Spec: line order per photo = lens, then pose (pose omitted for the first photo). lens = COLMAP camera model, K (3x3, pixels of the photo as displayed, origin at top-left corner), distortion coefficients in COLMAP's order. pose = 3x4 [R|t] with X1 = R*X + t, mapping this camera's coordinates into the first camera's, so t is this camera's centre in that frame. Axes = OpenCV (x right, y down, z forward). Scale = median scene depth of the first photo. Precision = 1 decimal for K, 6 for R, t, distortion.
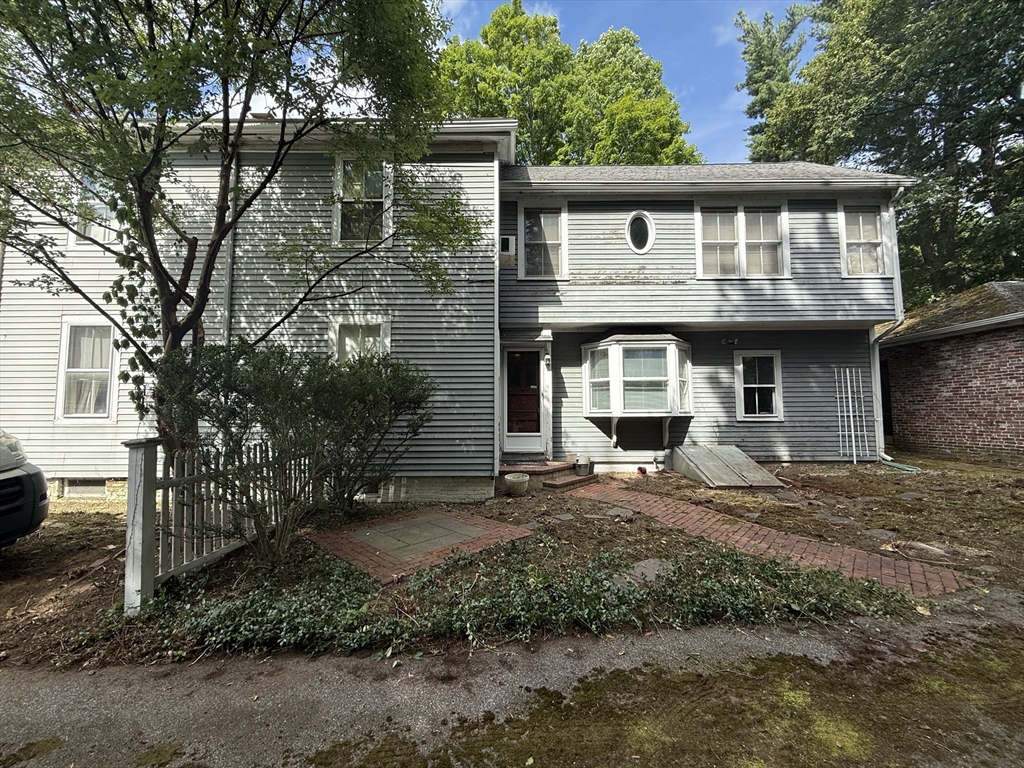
lens RADIAL K [[405.2, 0, 507.2], [0, 405.2, 383.8], [0, 0, 1]] dist [-0.000871, 0.000029]
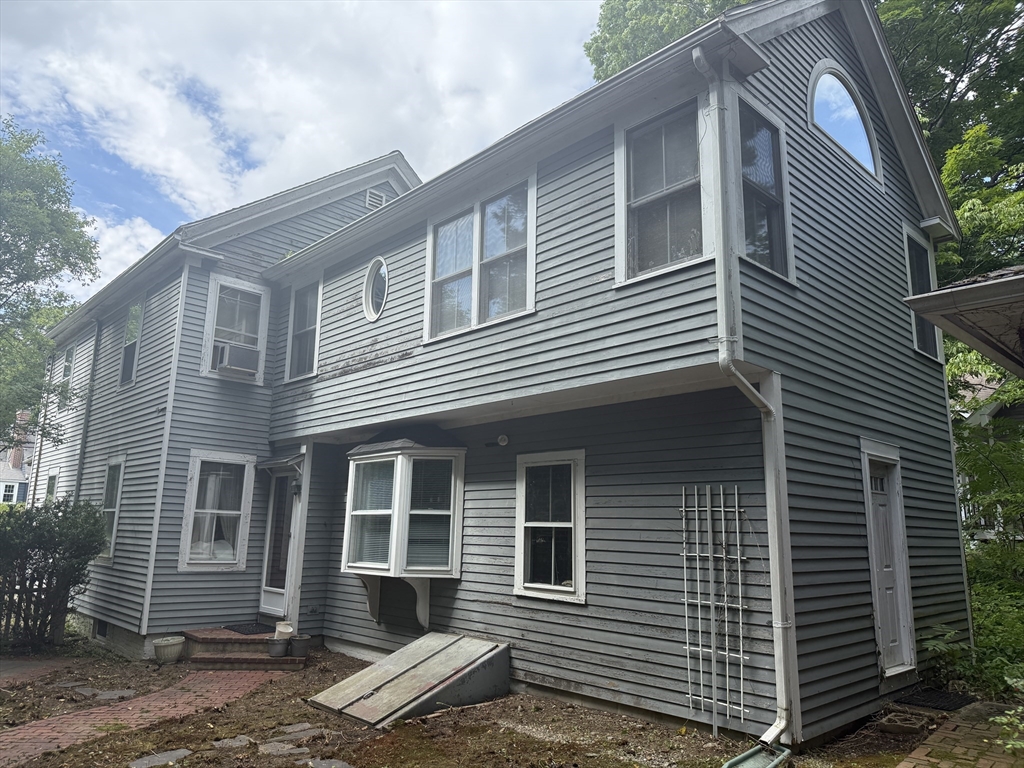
lens RADIAL K [[714.0, 0, 487.4], [0, 714.0, 386.5], [0, 0, 1]] dist [0.030164, -0.000989]
pose [[0.673053, -0.127248, -0.728565, 1.630772], [0.029012, 0.988872, -0.145911, -0.049720], [0.739025, 0.077068, 0.669256, 0.457817]]
